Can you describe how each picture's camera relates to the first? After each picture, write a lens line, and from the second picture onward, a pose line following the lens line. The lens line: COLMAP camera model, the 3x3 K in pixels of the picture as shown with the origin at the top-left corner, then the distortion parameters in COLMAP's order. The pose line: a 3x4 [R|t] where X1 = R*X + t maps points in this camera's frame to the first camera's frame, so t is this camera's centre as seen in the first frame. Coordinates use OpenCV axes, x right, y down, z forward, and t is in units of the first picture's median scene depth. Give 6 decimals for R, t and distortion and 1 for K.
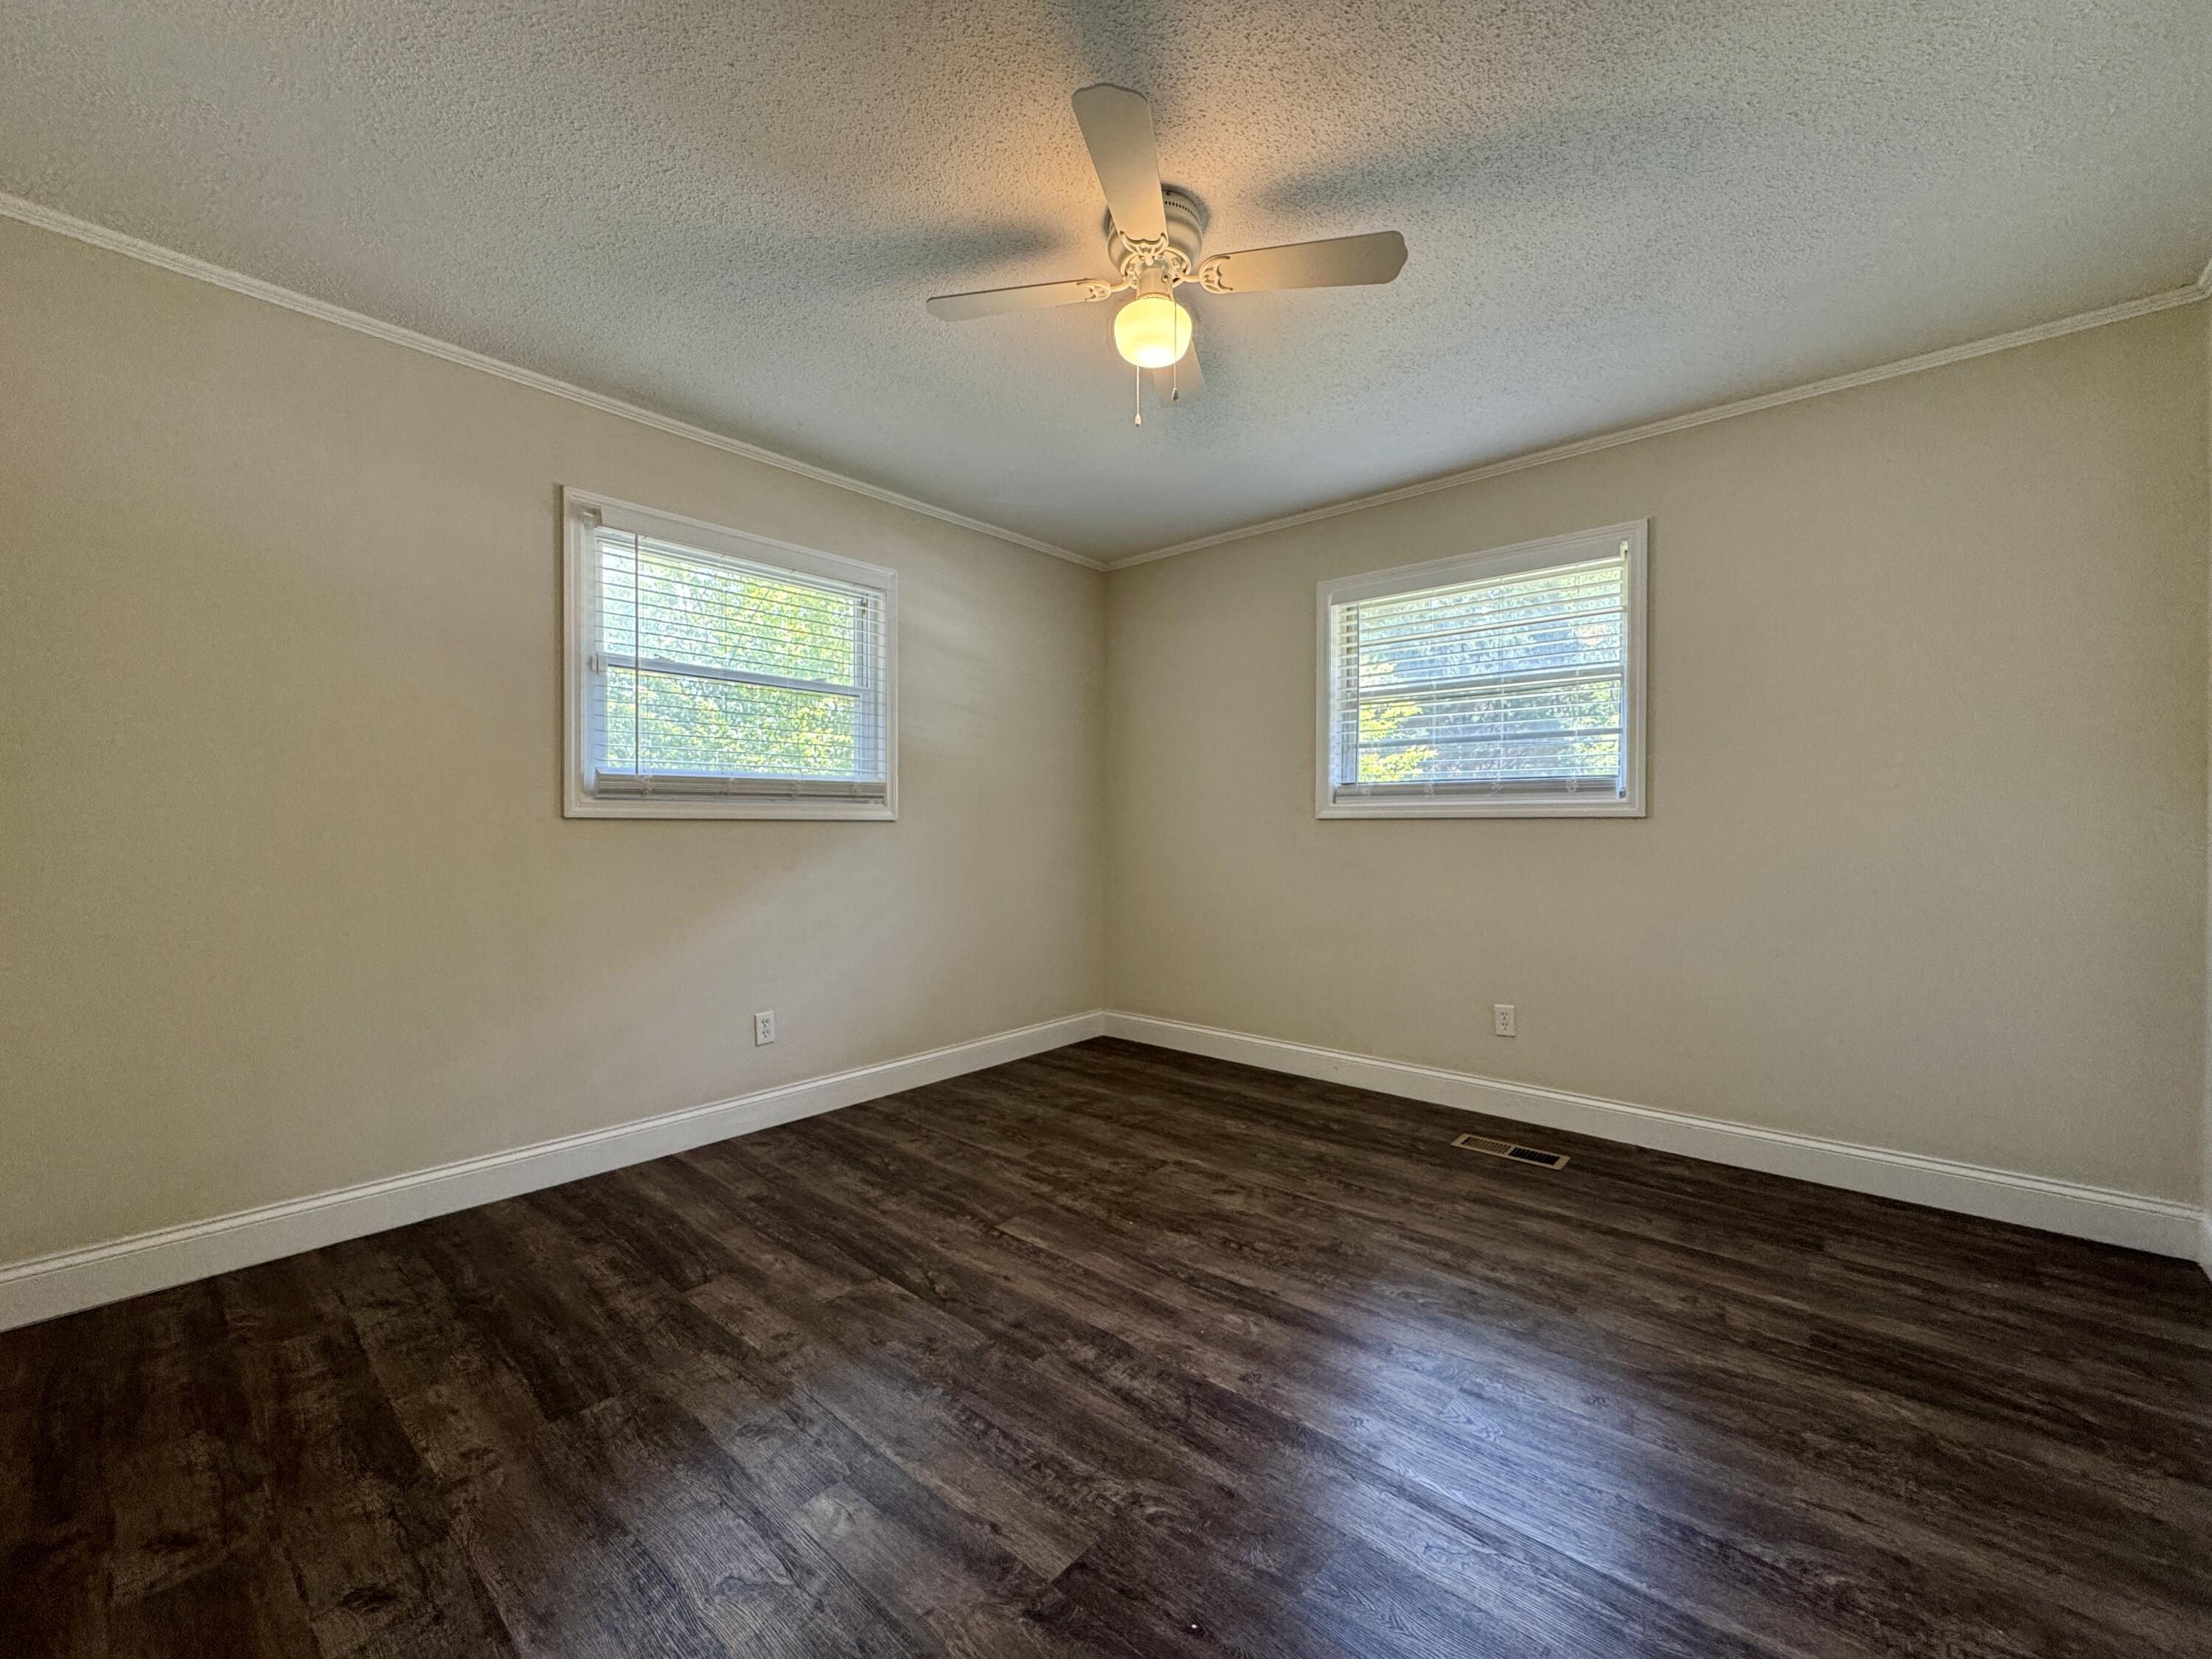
lens RADIAL K [[895.8, 0, 1109.6], [0, 895.8, 842.6], [0, 0, 1]] dist [0.002549, 0.000887]
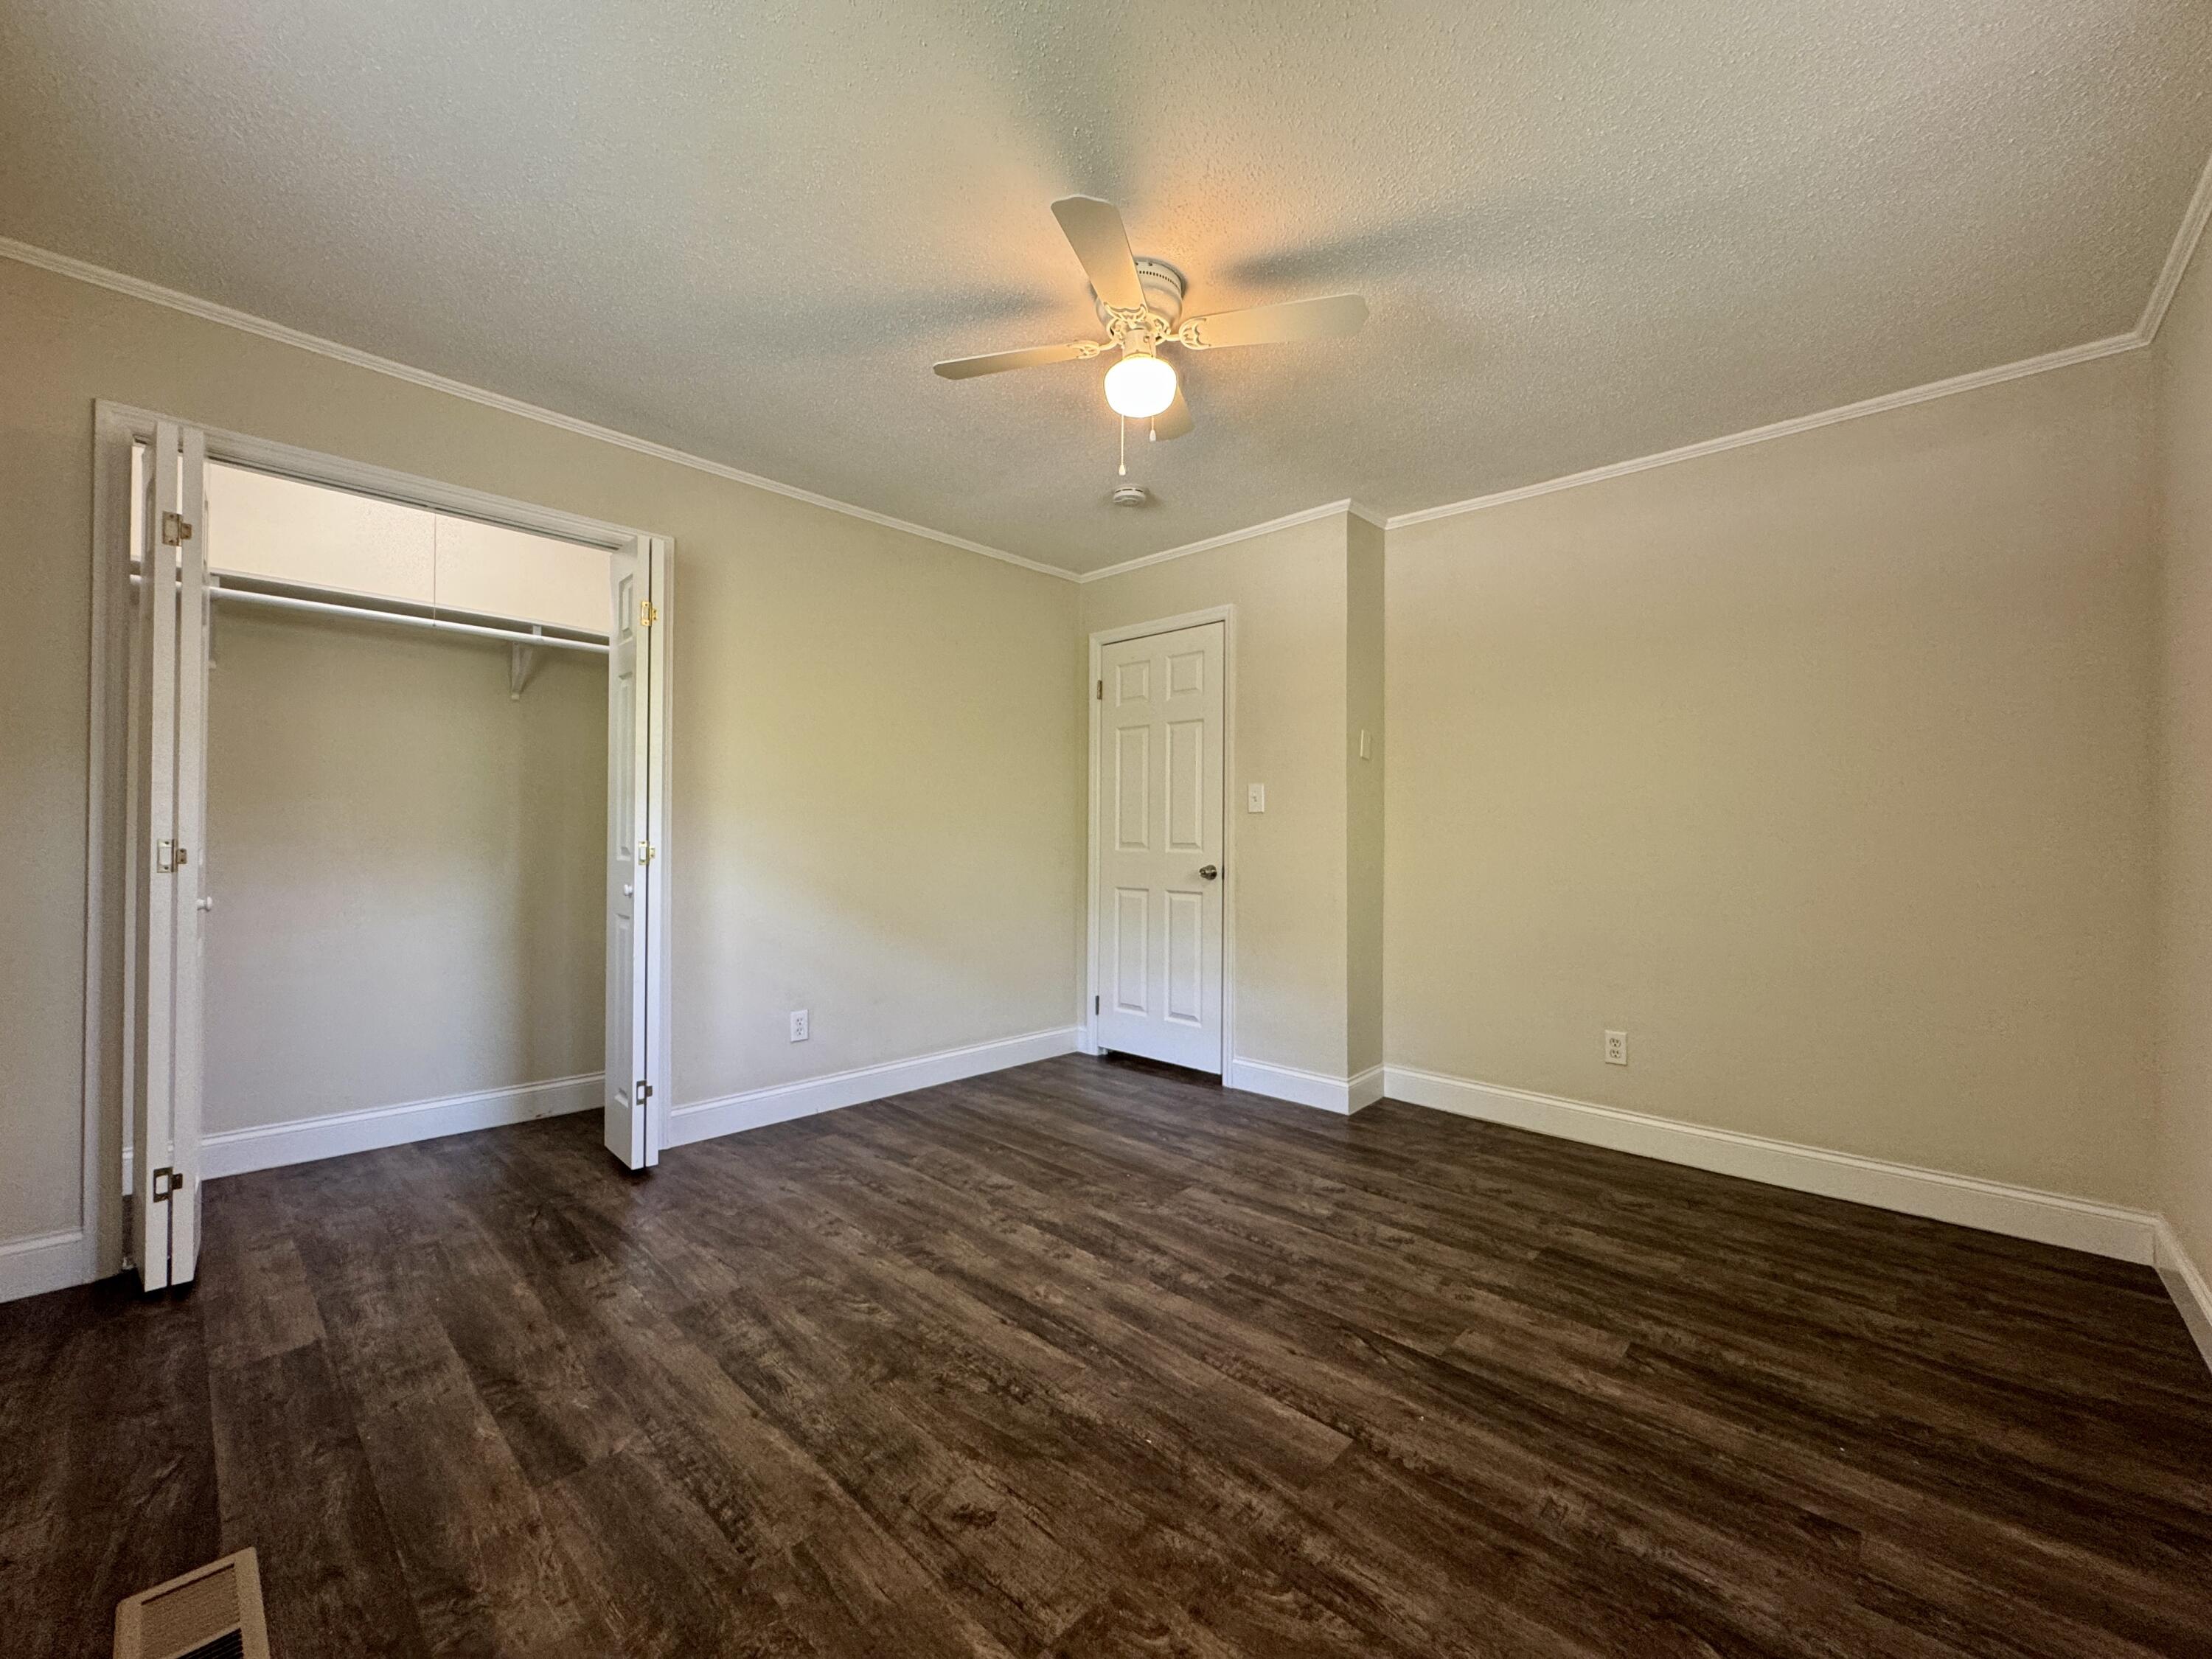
lens RADIAL K [[895.8, 0, 1102.3], [0, 895.8, 821.1], [0, 0, 1]] dist [0.002549, 0.000887]
pose [[-0.999035, -0.009294, 0.042936, 0.039269], [-0.009224, 0.999956, 0.001843, -0.036955], [-0.042951, 0.001445, -0.999076, 1.900296]]
